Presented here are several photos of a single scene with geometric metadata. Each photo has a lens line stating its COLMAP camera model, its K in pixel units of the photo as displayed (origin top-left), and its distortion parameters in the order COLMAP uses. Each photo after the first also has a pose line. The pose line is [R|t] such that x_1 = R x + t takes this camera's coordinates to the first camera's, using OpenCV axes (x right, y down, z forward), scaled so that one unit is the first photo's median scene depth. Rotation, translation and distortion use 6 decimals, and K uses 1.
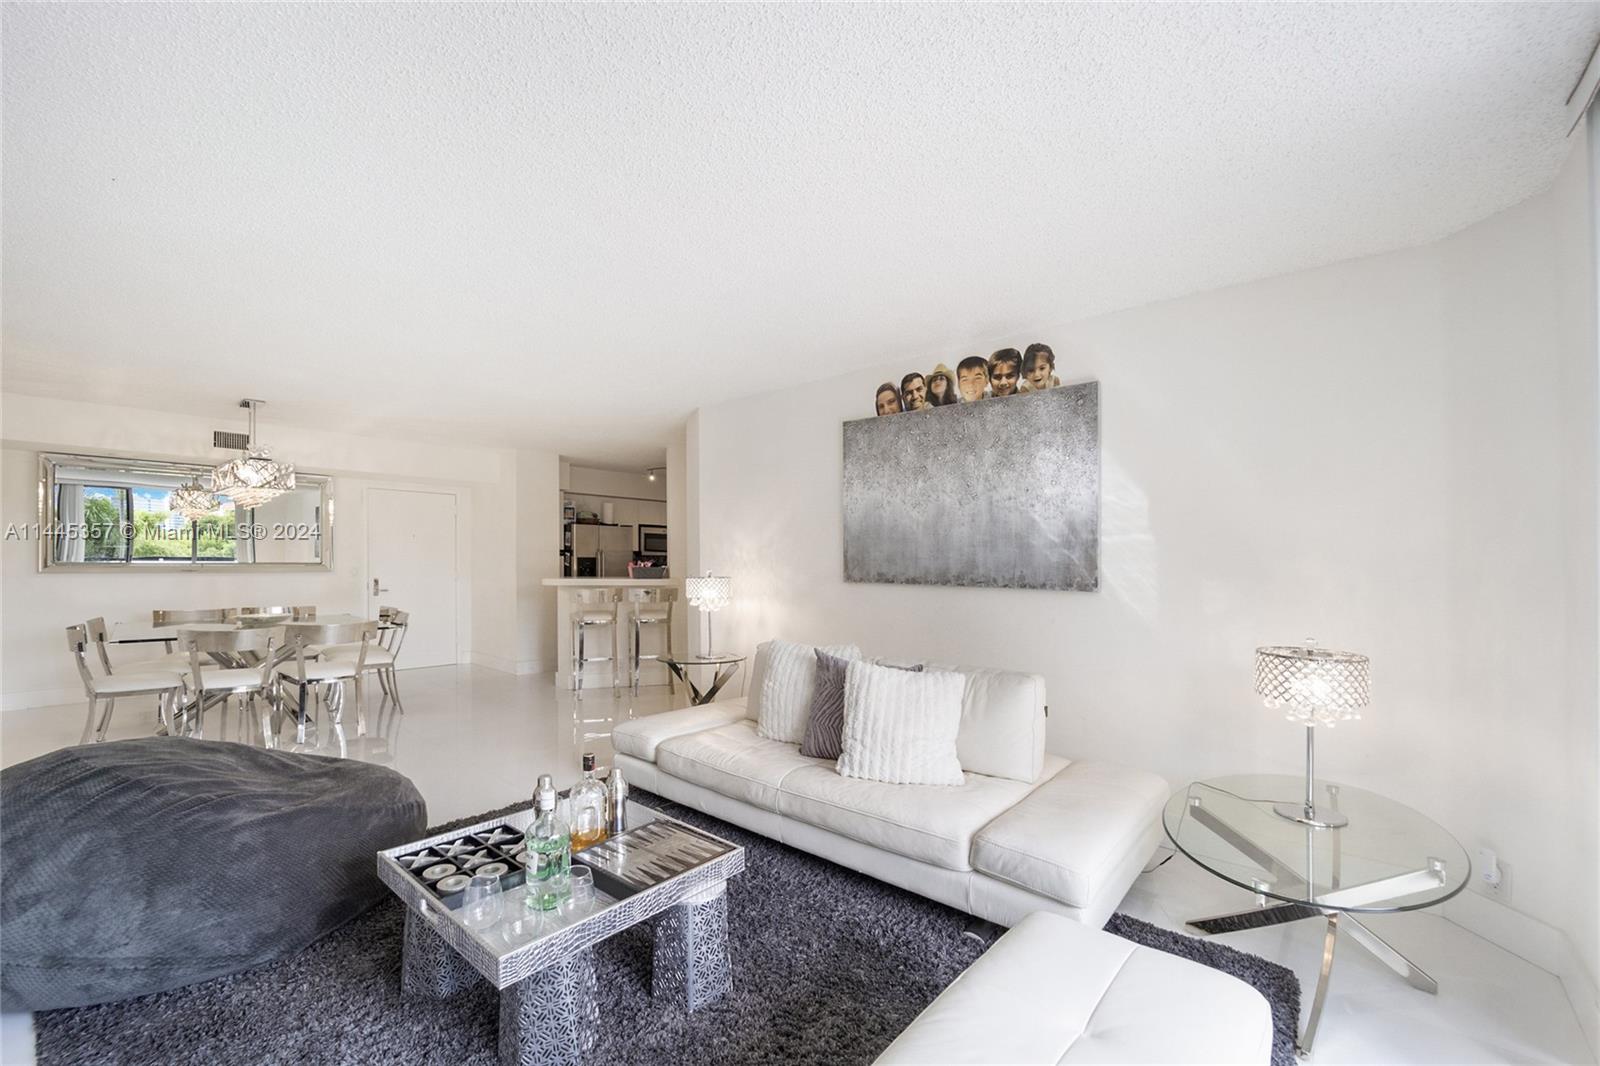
lens RADIAL K [[666.2, 0, 804.1], [0, 666.2, 539.3], [0, 0, 1]] dist [-0.000158, -0.000085]
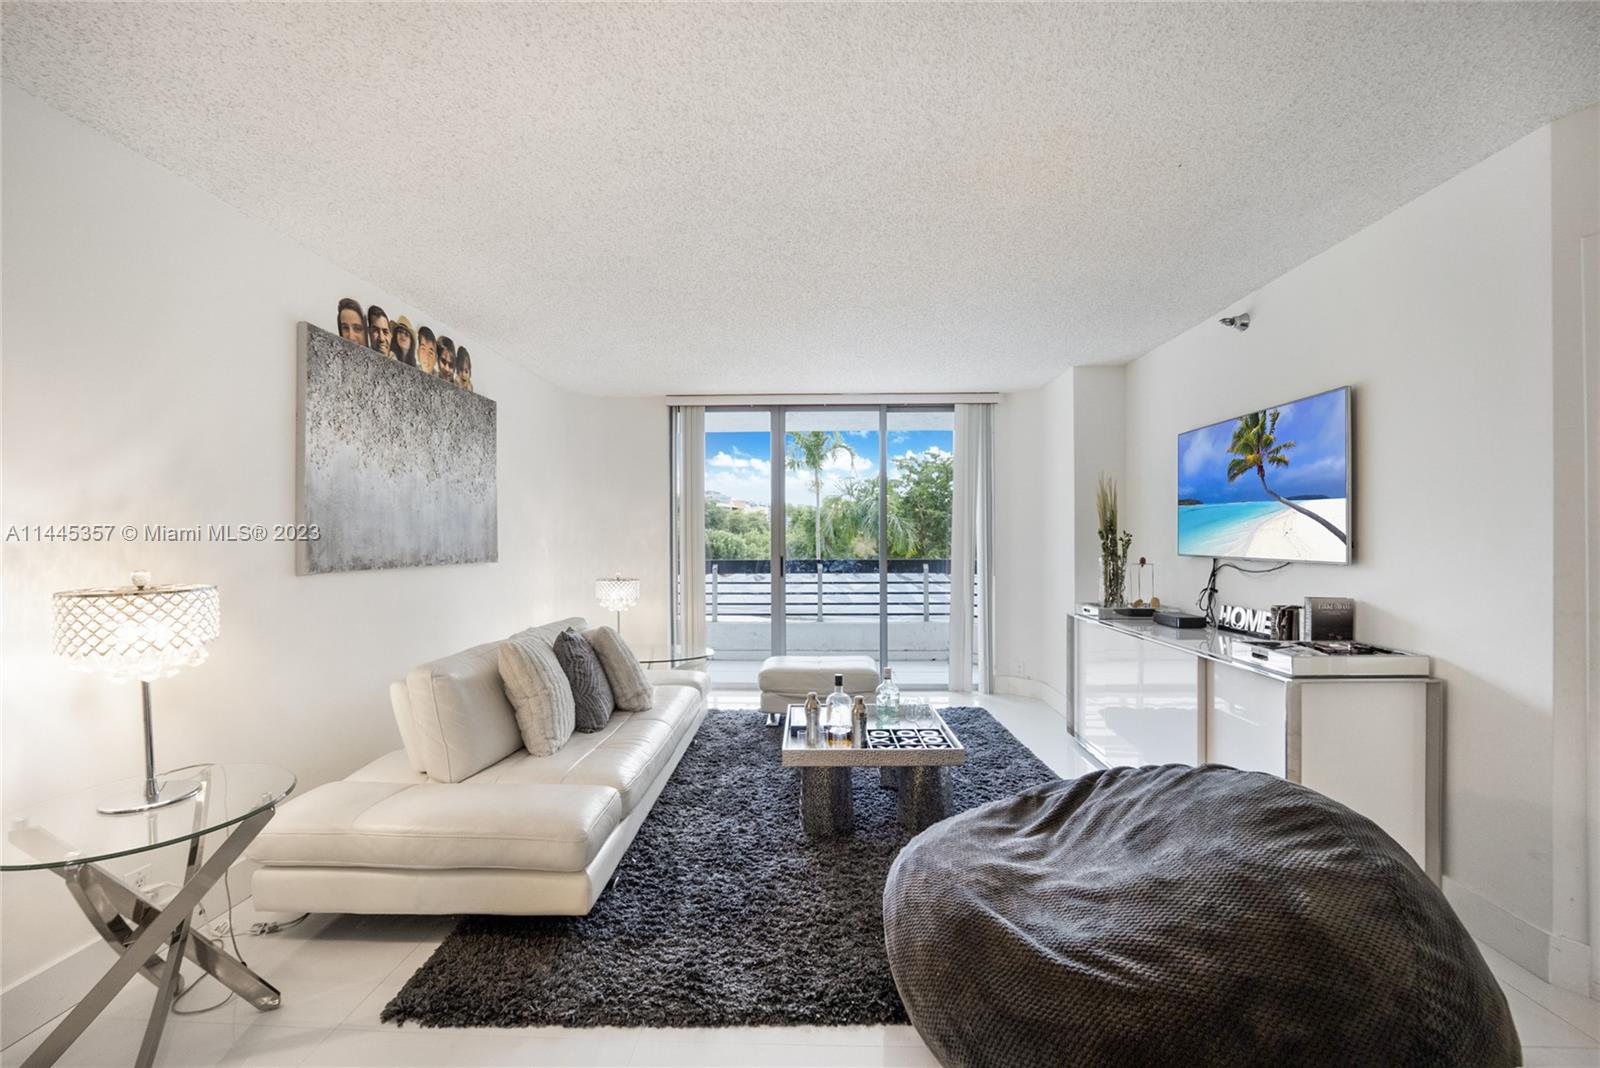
lens RADIAL K [[666.2, 0, 804.1], [0, 666.2, 540.3], [0, 0, 1]] dist [-0.000158, -0.000085]
pose [[-0.631205, -0.003985, 0.775606, -0.802256], [-0.019004, 0.999766, -0.010330, 0.031253], [-0.775383, -0.021260, -0.631133, 1.127055]]
